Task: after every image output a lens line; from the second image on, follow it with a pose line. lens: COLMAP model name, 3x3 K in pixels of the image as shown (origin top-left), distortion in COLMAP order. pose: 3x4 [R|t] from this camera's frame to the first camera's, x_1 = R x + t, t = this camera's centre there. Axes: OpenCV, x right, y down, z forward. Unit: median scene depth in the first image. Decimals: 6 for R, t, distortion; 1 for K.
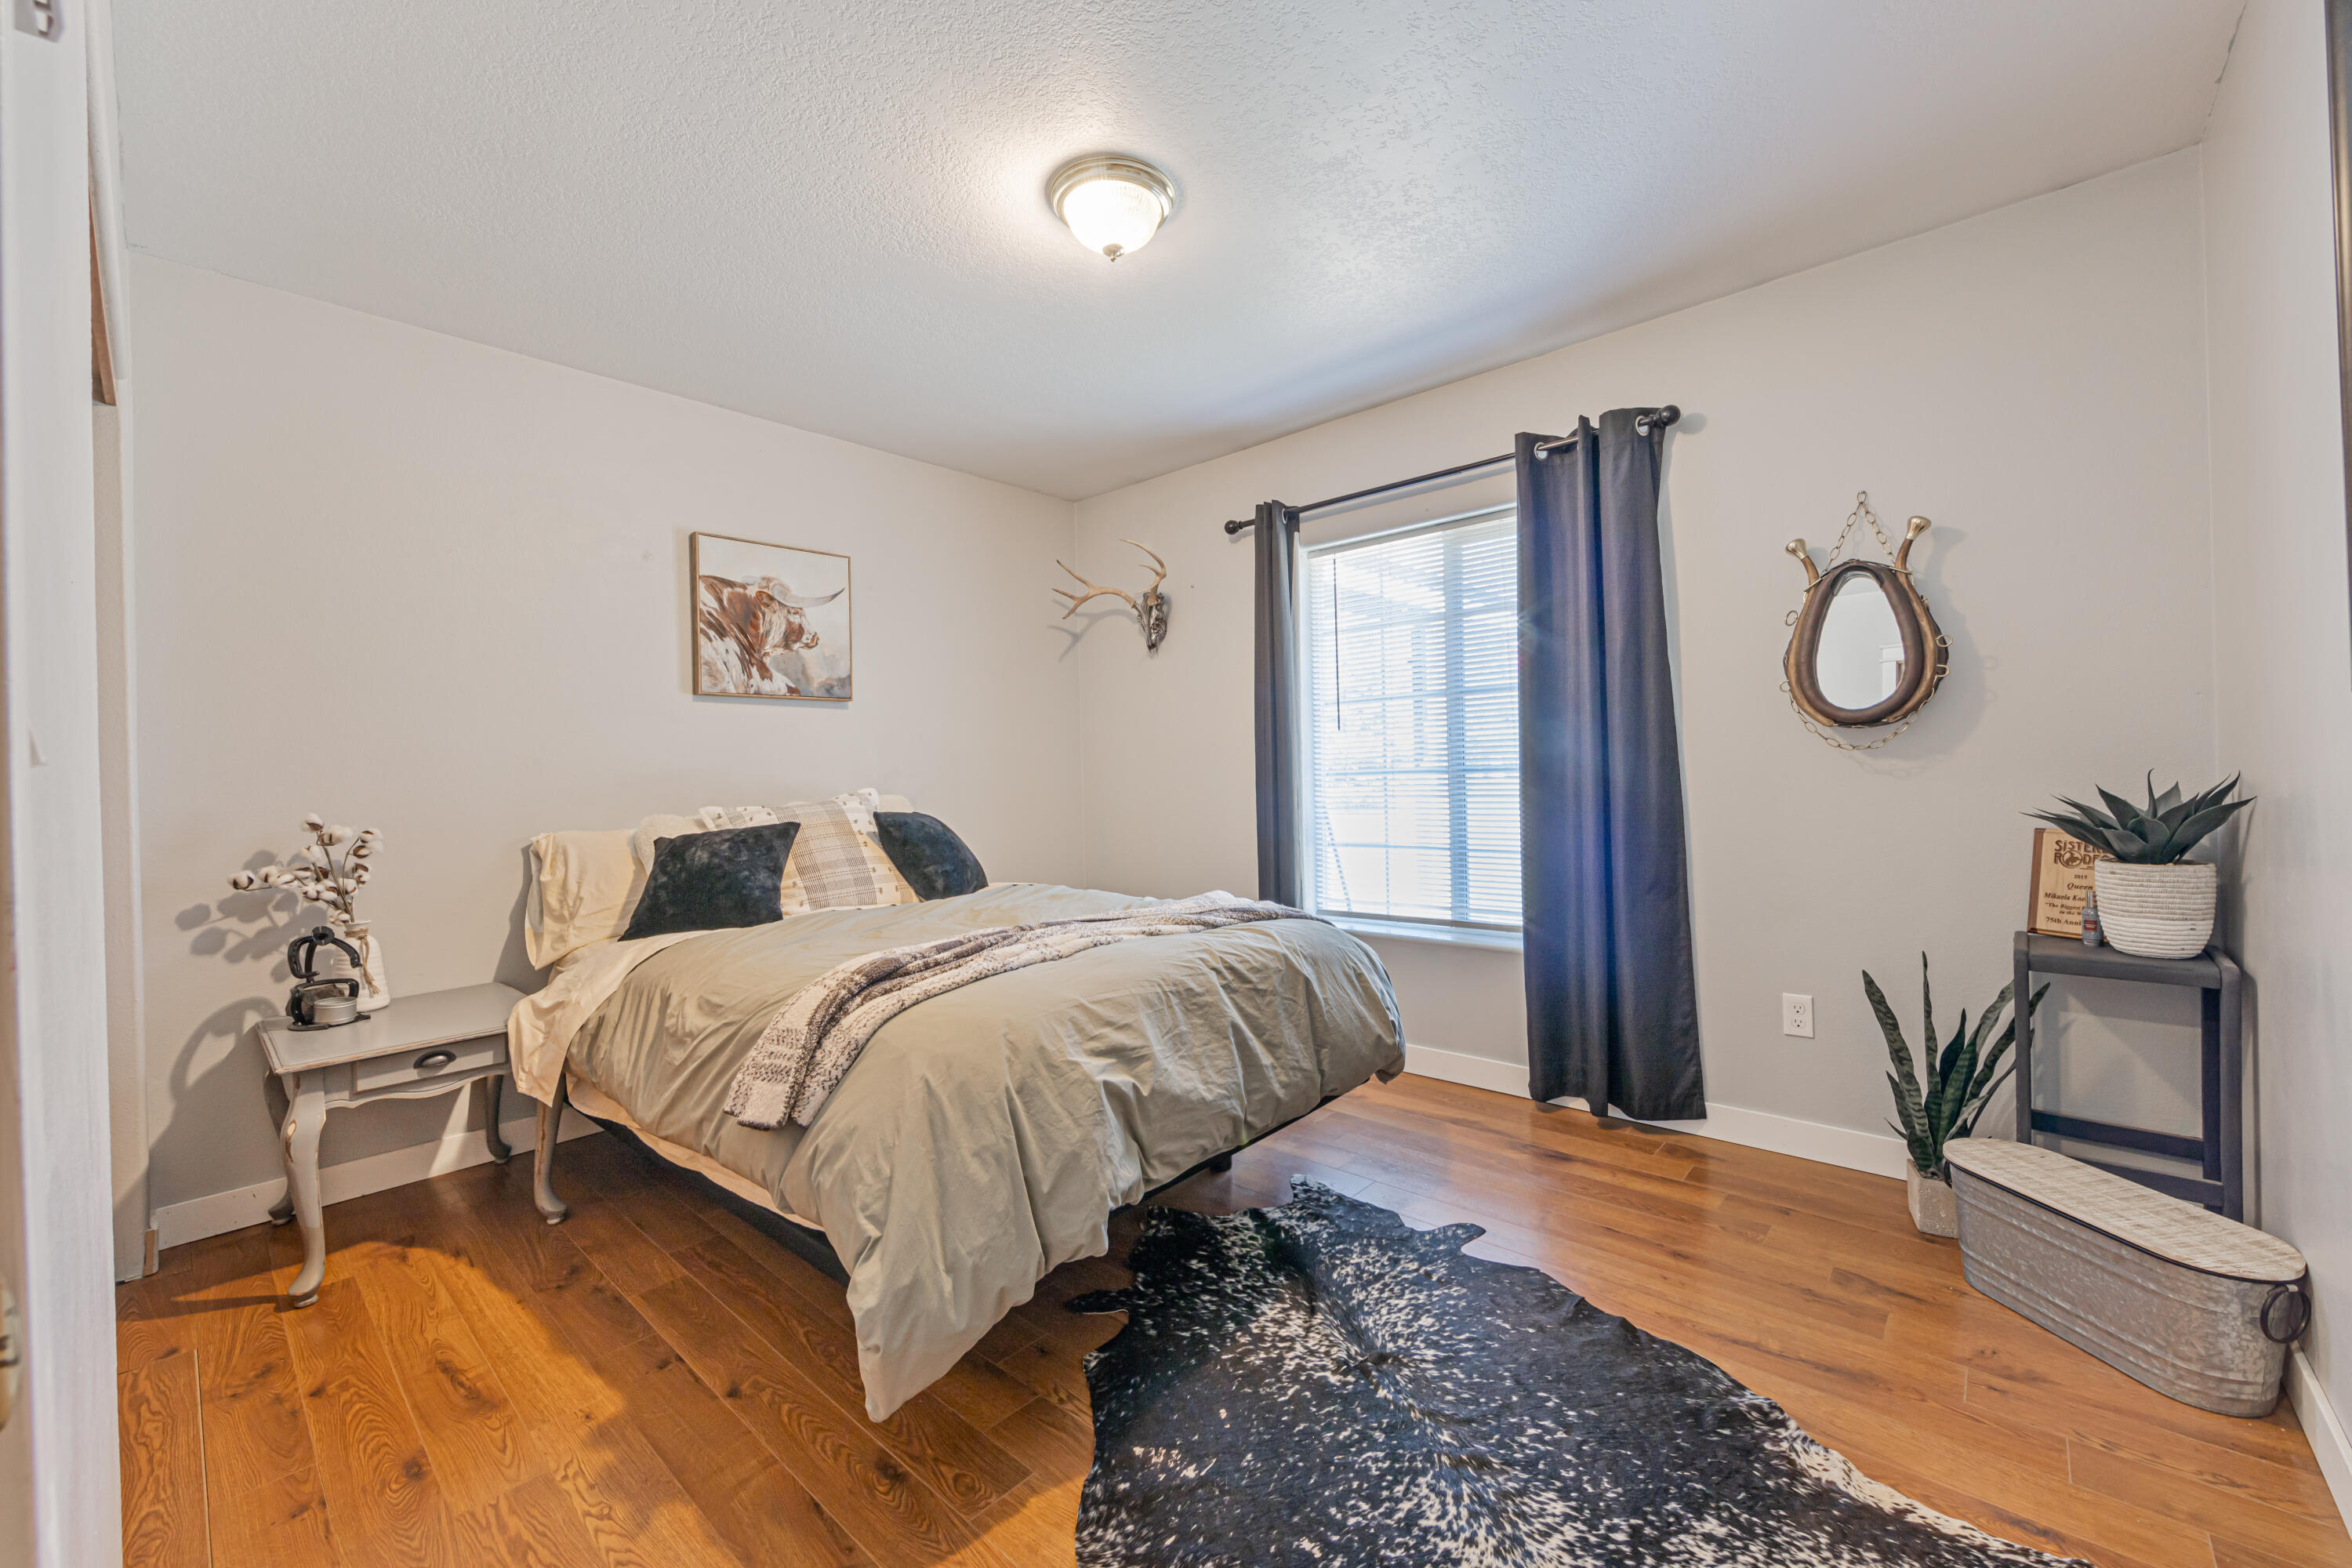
lens RADIAL K [[919.3, 0, 1185.3], [0, 919.3, 776.3], [0, 0, 1]] dist [-0.004118, -0.000524]
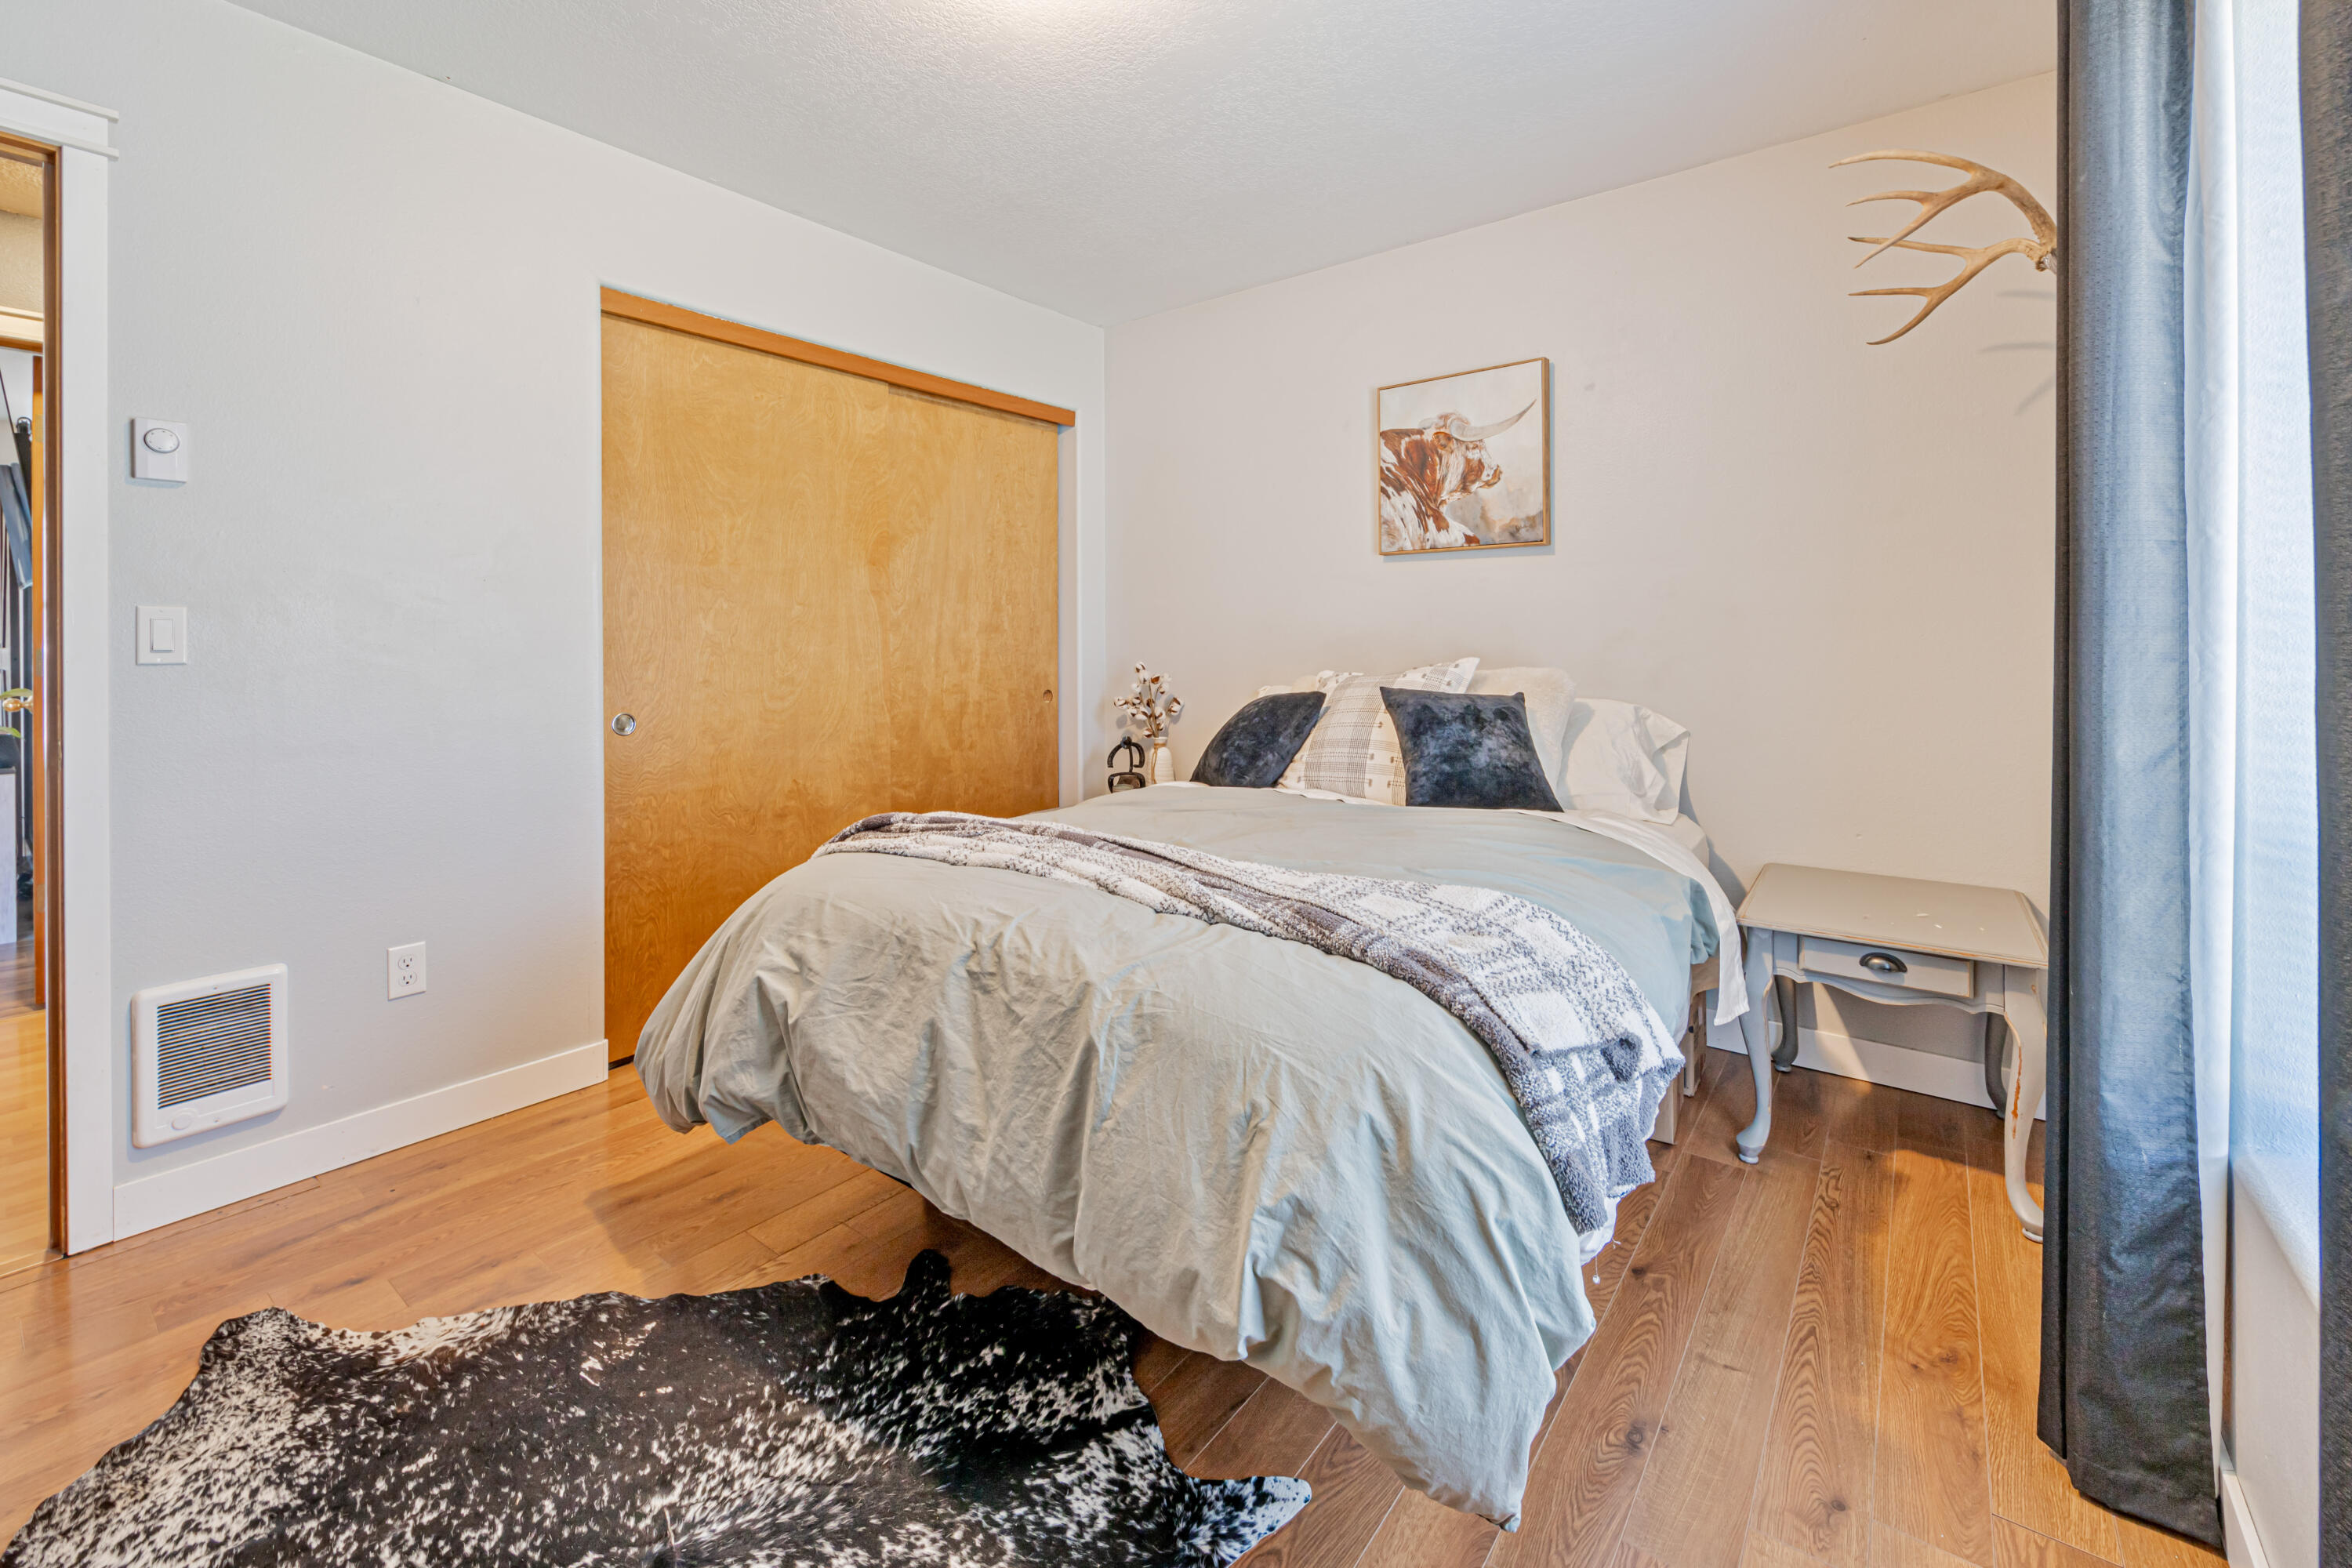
lens RADIAL K [[979.4, 0, 1172.1], [0, 979.4, 637.7], [0, 0, 1]] dist [-0.001664, -0.000376]
pose [[0.065951, 0.016283, -0.997690, 0.690889], [0.000669, 0.999866, 0.016362, -0.026042], [0.997823, -0.001747, 0.065932, 0.991321]]
